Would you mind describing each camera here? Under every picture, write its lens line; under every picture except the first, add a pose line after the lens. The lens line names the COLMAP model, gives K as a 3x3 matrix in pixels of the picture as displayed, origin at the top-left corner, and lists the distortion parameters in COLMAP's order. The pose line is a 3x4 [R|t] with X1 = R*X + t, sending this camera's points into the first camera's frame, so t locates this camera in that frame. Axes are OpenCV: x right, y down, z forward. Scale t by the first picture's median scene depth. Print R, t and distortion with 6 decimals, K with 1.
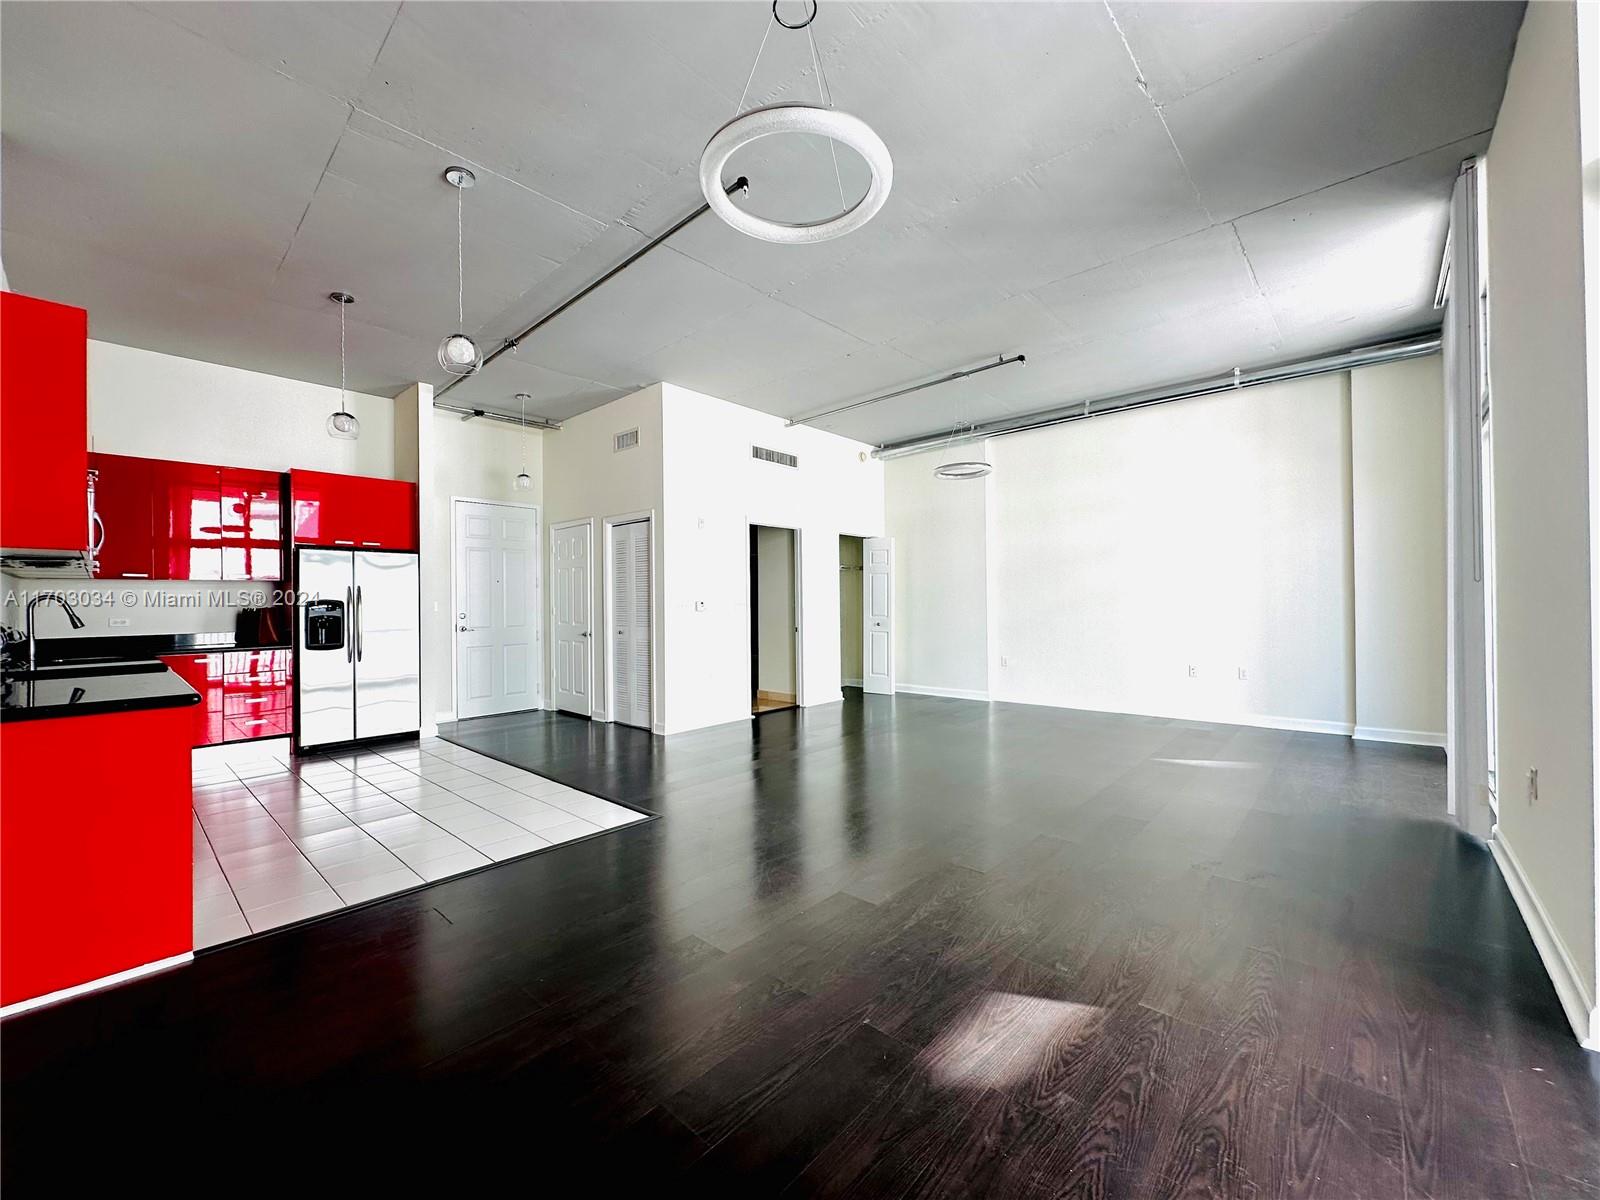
lens RADIAL K [[637.8, 0, 796.8], [0, 637.8, 597.9], [0, 0, 1]] dist [-0.000569, 0.000966]
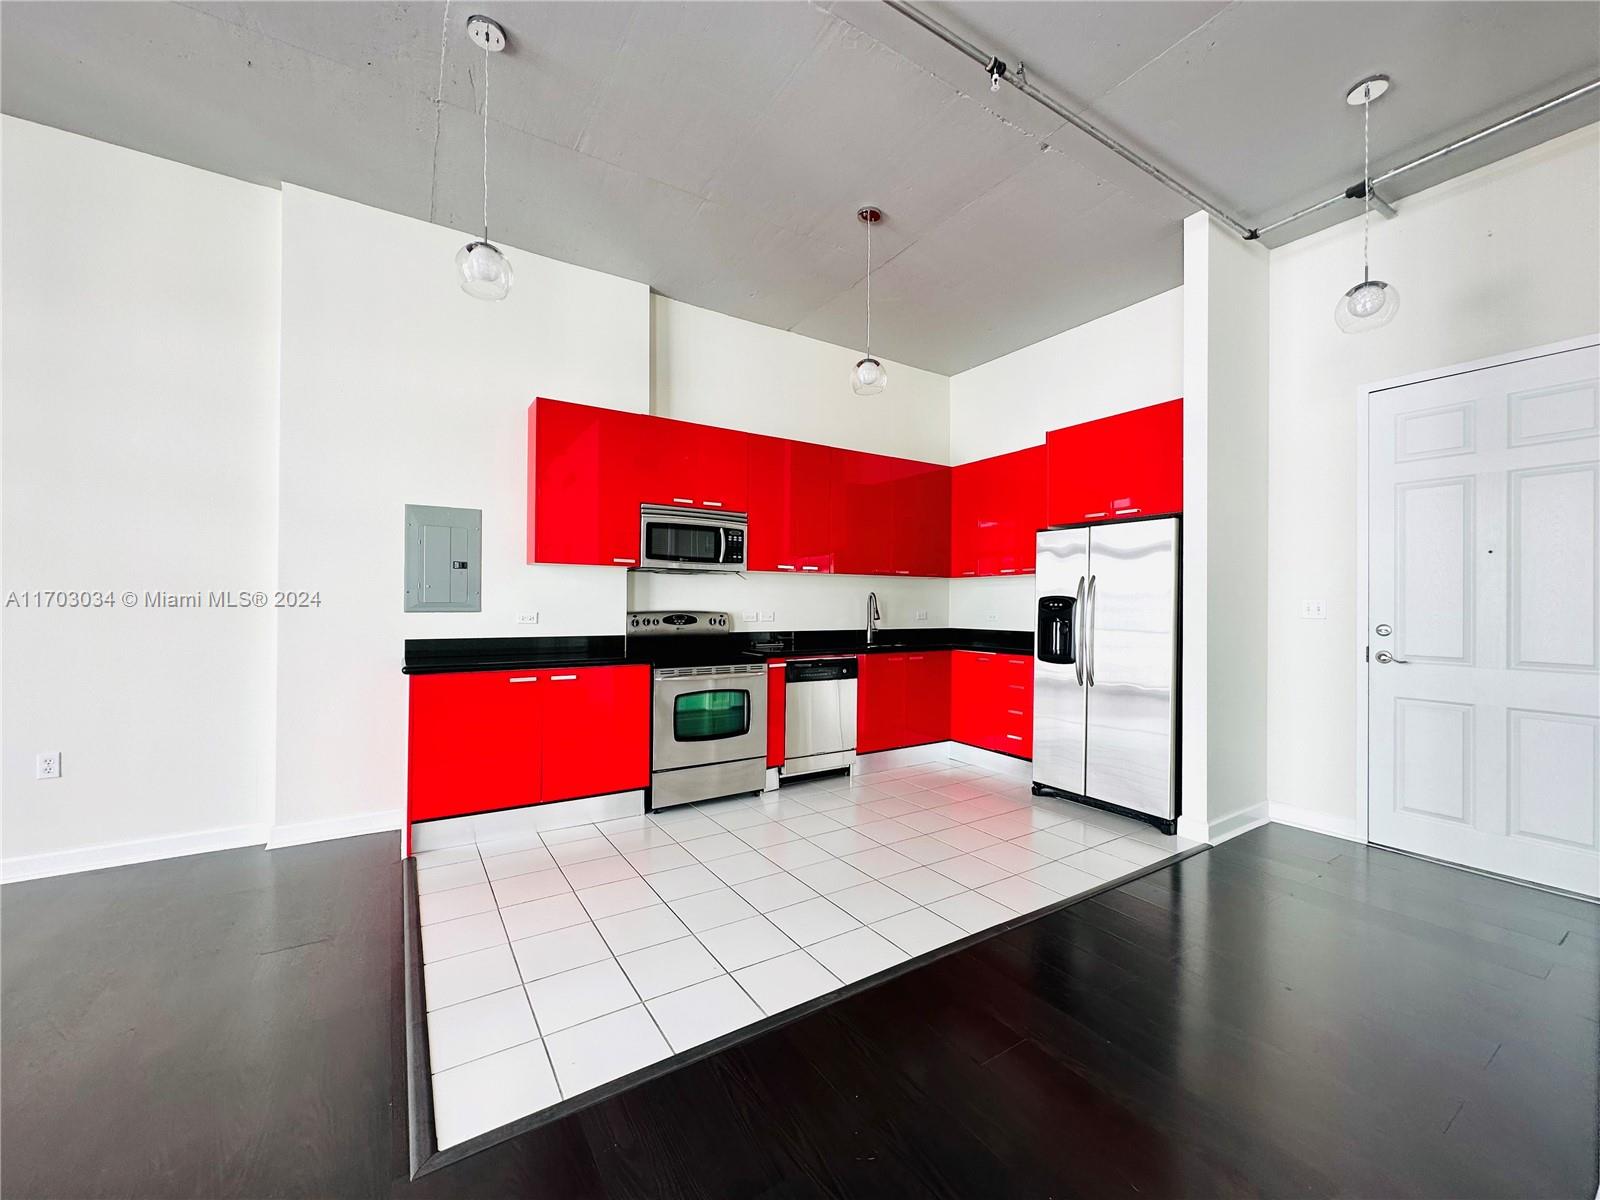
lens RADIAL K [[637.8, 0, 799.0], [0, 637.8, 598.7], [0, 0, 1]] dist [-0.000569, 0.000966]
pose [[-0.253027, 0.005879, -0.967441, 0.044767], [0.002182, 0.999982, 0.005505, 0.001648], [0.967457, -0.000718, -0.253036, 0.688489]]
